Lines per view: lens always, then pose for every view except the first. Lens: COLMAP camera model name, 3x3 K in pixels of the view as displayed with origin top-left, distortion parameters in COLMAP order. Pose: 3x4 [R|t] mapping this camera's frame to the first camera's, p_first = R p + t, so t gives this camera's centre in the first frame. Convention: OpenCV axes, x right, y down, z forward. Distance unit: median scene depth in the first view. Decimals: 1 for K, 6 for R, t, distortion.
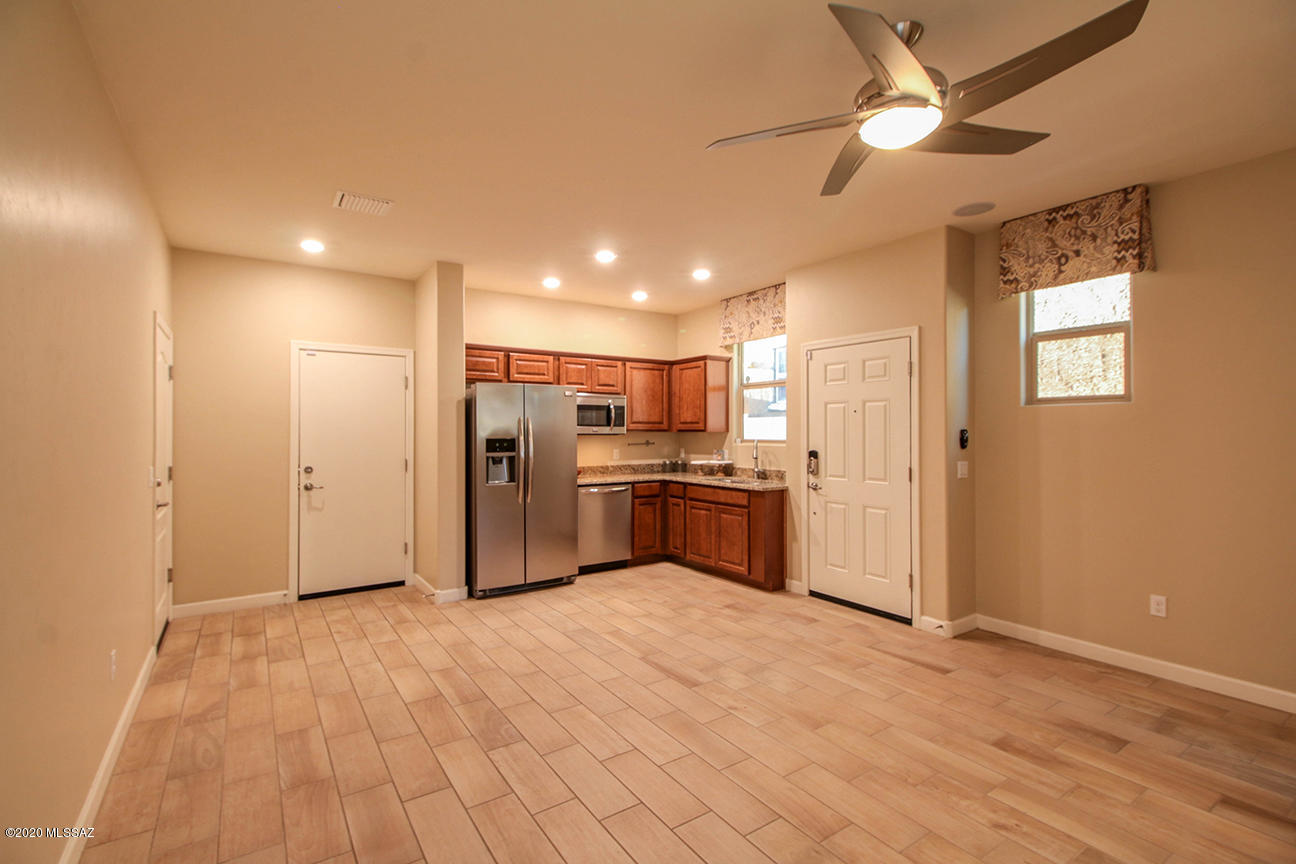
lens RADIAL K [[591.5, 0, 648.0], [0, 591.5, 432.0], [0, 0, 1]] dist [0.017924, -0.000869]
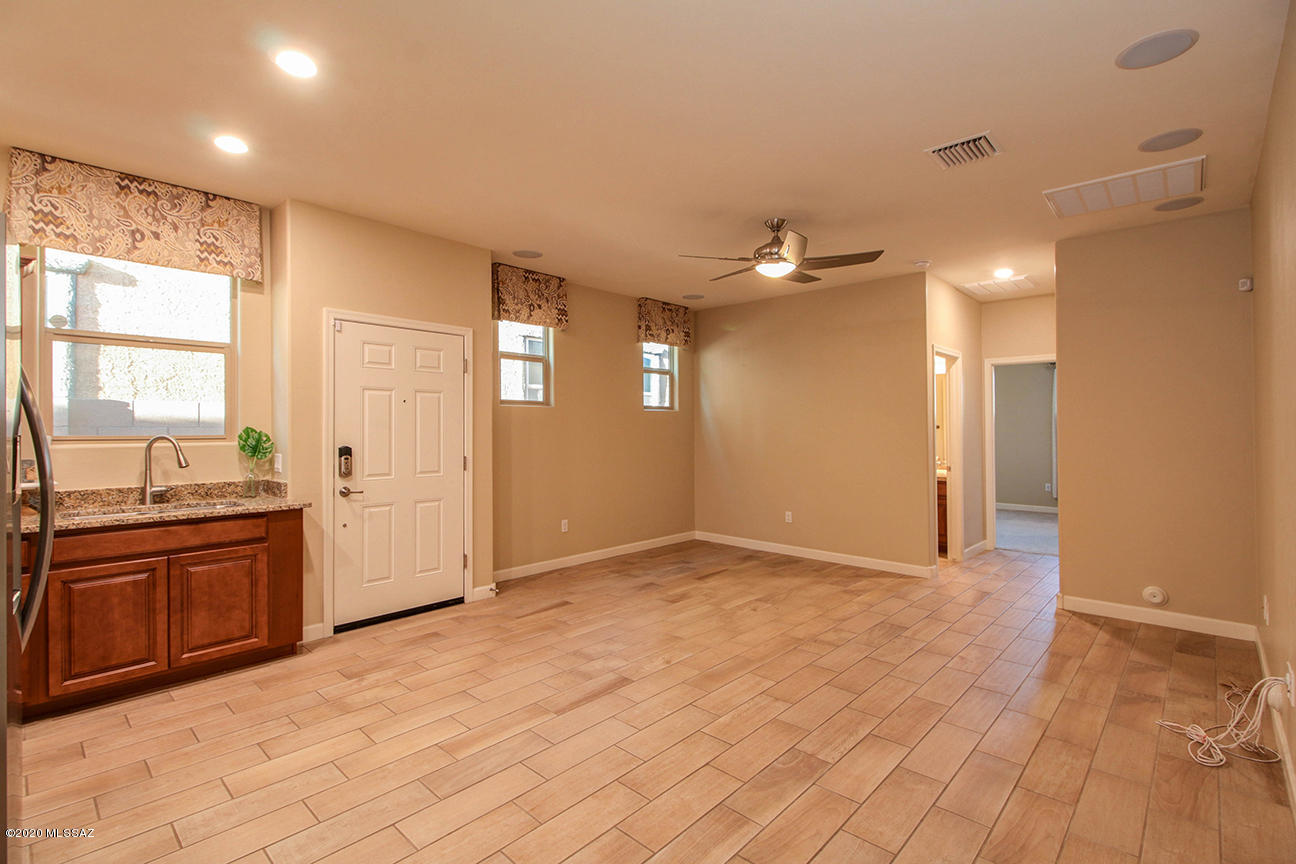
lens RADIAL K [[591.6, 0, 646.2], [0, 591.6, 419.7], [0, 0, 1]] dist [0.001941, 0.000065]
pose [[-0.222390, 0.018098, 0.974790, -0.619593], [0.004675, 0.999836, -0.017496, 0.011770], [-0.974946, 0.000666, -0.222439, 0.830408]]
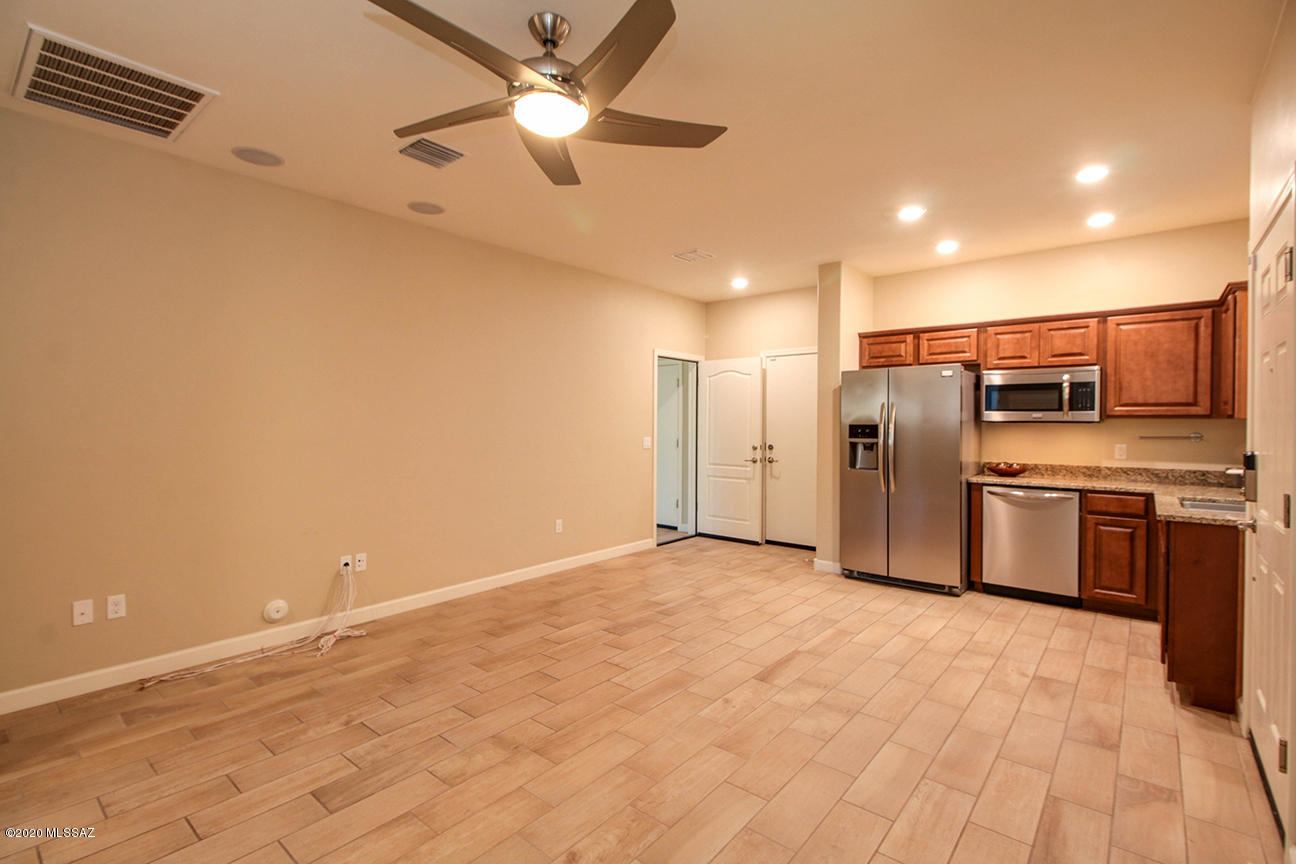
lens RADIAL K [[591.5, 0, 648.0], [0, 591.5, 432.0], [0, 0, 1]] dist [0.017924, -0.000869]
pose [[0.282412, 0.020099, -0.959083, 0.655400], [-0.007099, 0.999797, 0.018862, 0.008003], [0.959267, 0.001482, 0.282497, 0.388963]]
